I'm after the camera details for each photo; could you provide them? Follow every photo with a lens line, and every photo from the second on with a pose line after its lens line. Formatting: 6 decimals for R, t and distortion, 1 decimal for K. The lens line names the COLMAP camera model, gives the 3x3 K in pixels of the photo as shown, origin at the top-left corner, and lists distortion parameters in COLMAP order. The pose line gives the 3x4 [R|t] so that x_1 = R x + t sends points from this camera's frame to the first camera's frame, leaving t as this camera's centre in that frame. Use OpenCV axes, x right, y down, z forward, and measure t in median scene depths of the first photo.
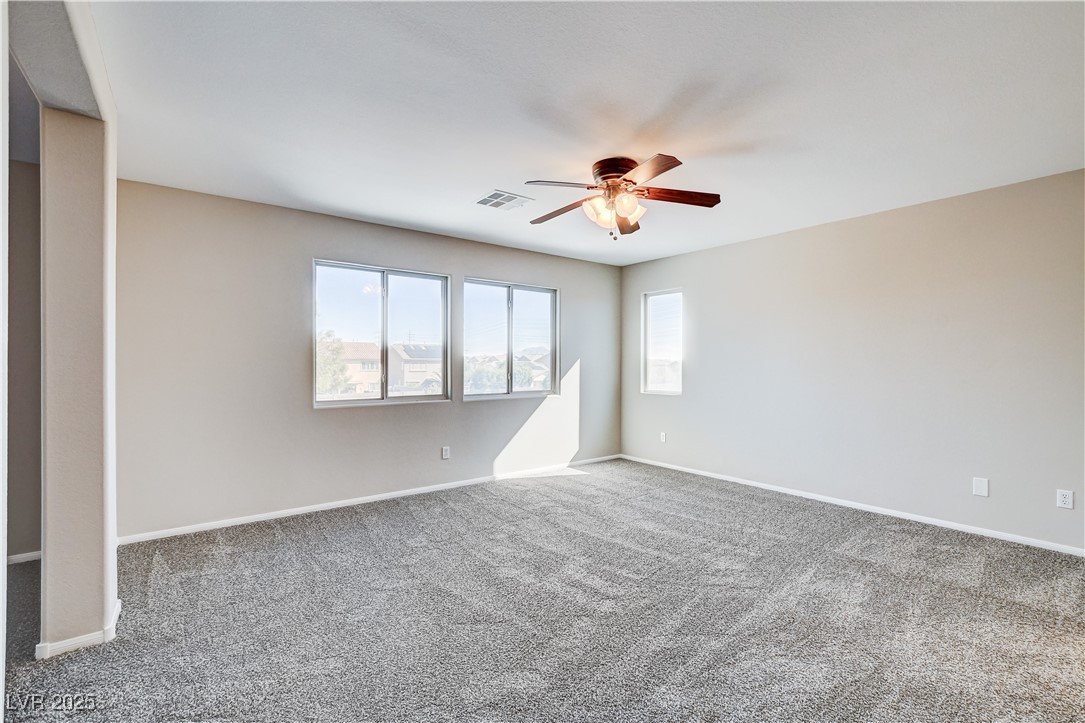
lens RADIAL K [[475.8, 0, 542.5], [0, 475.8, 361.5], [0, 0, 1]] dist [-0.002331, -0.000318]
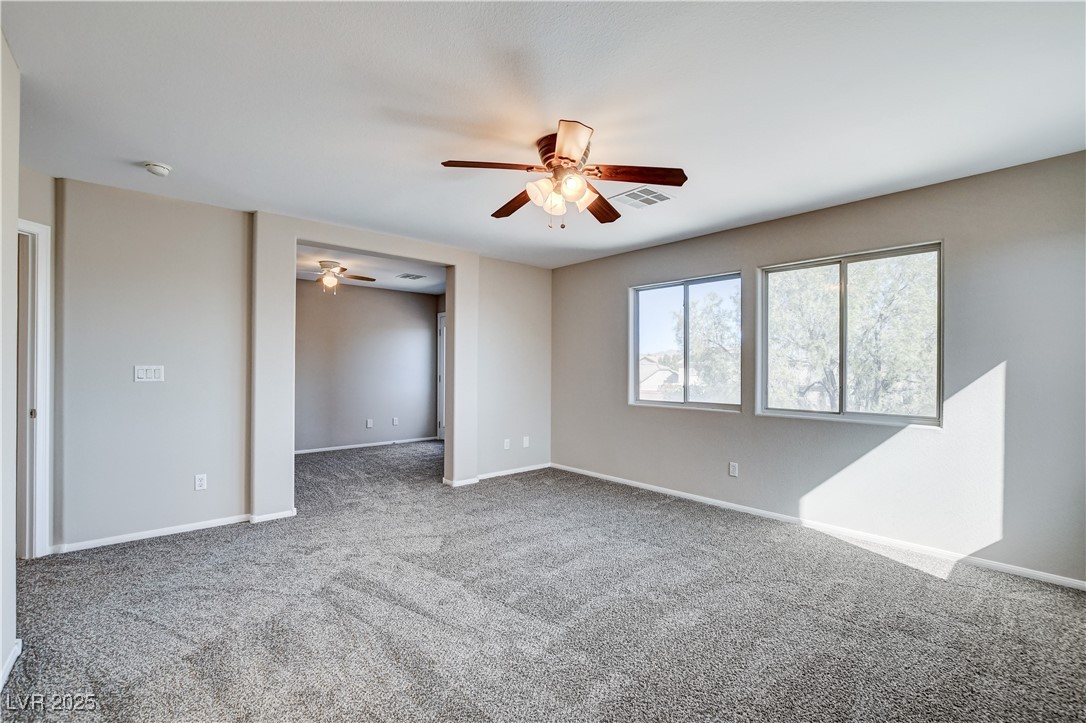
lens RADIAL K [[458.7, 0, 543.9], [0, 458.7, 379.7], [0, 0, 1]] dist [0.001032, 0.000114]
pose [[0.082622, 0.022376, -0.996330, 0.616337], [0.002697, 0.999739, 0.022676, 0.001146], [0.996577, -0.004561, 0.082540, 0.561025]]
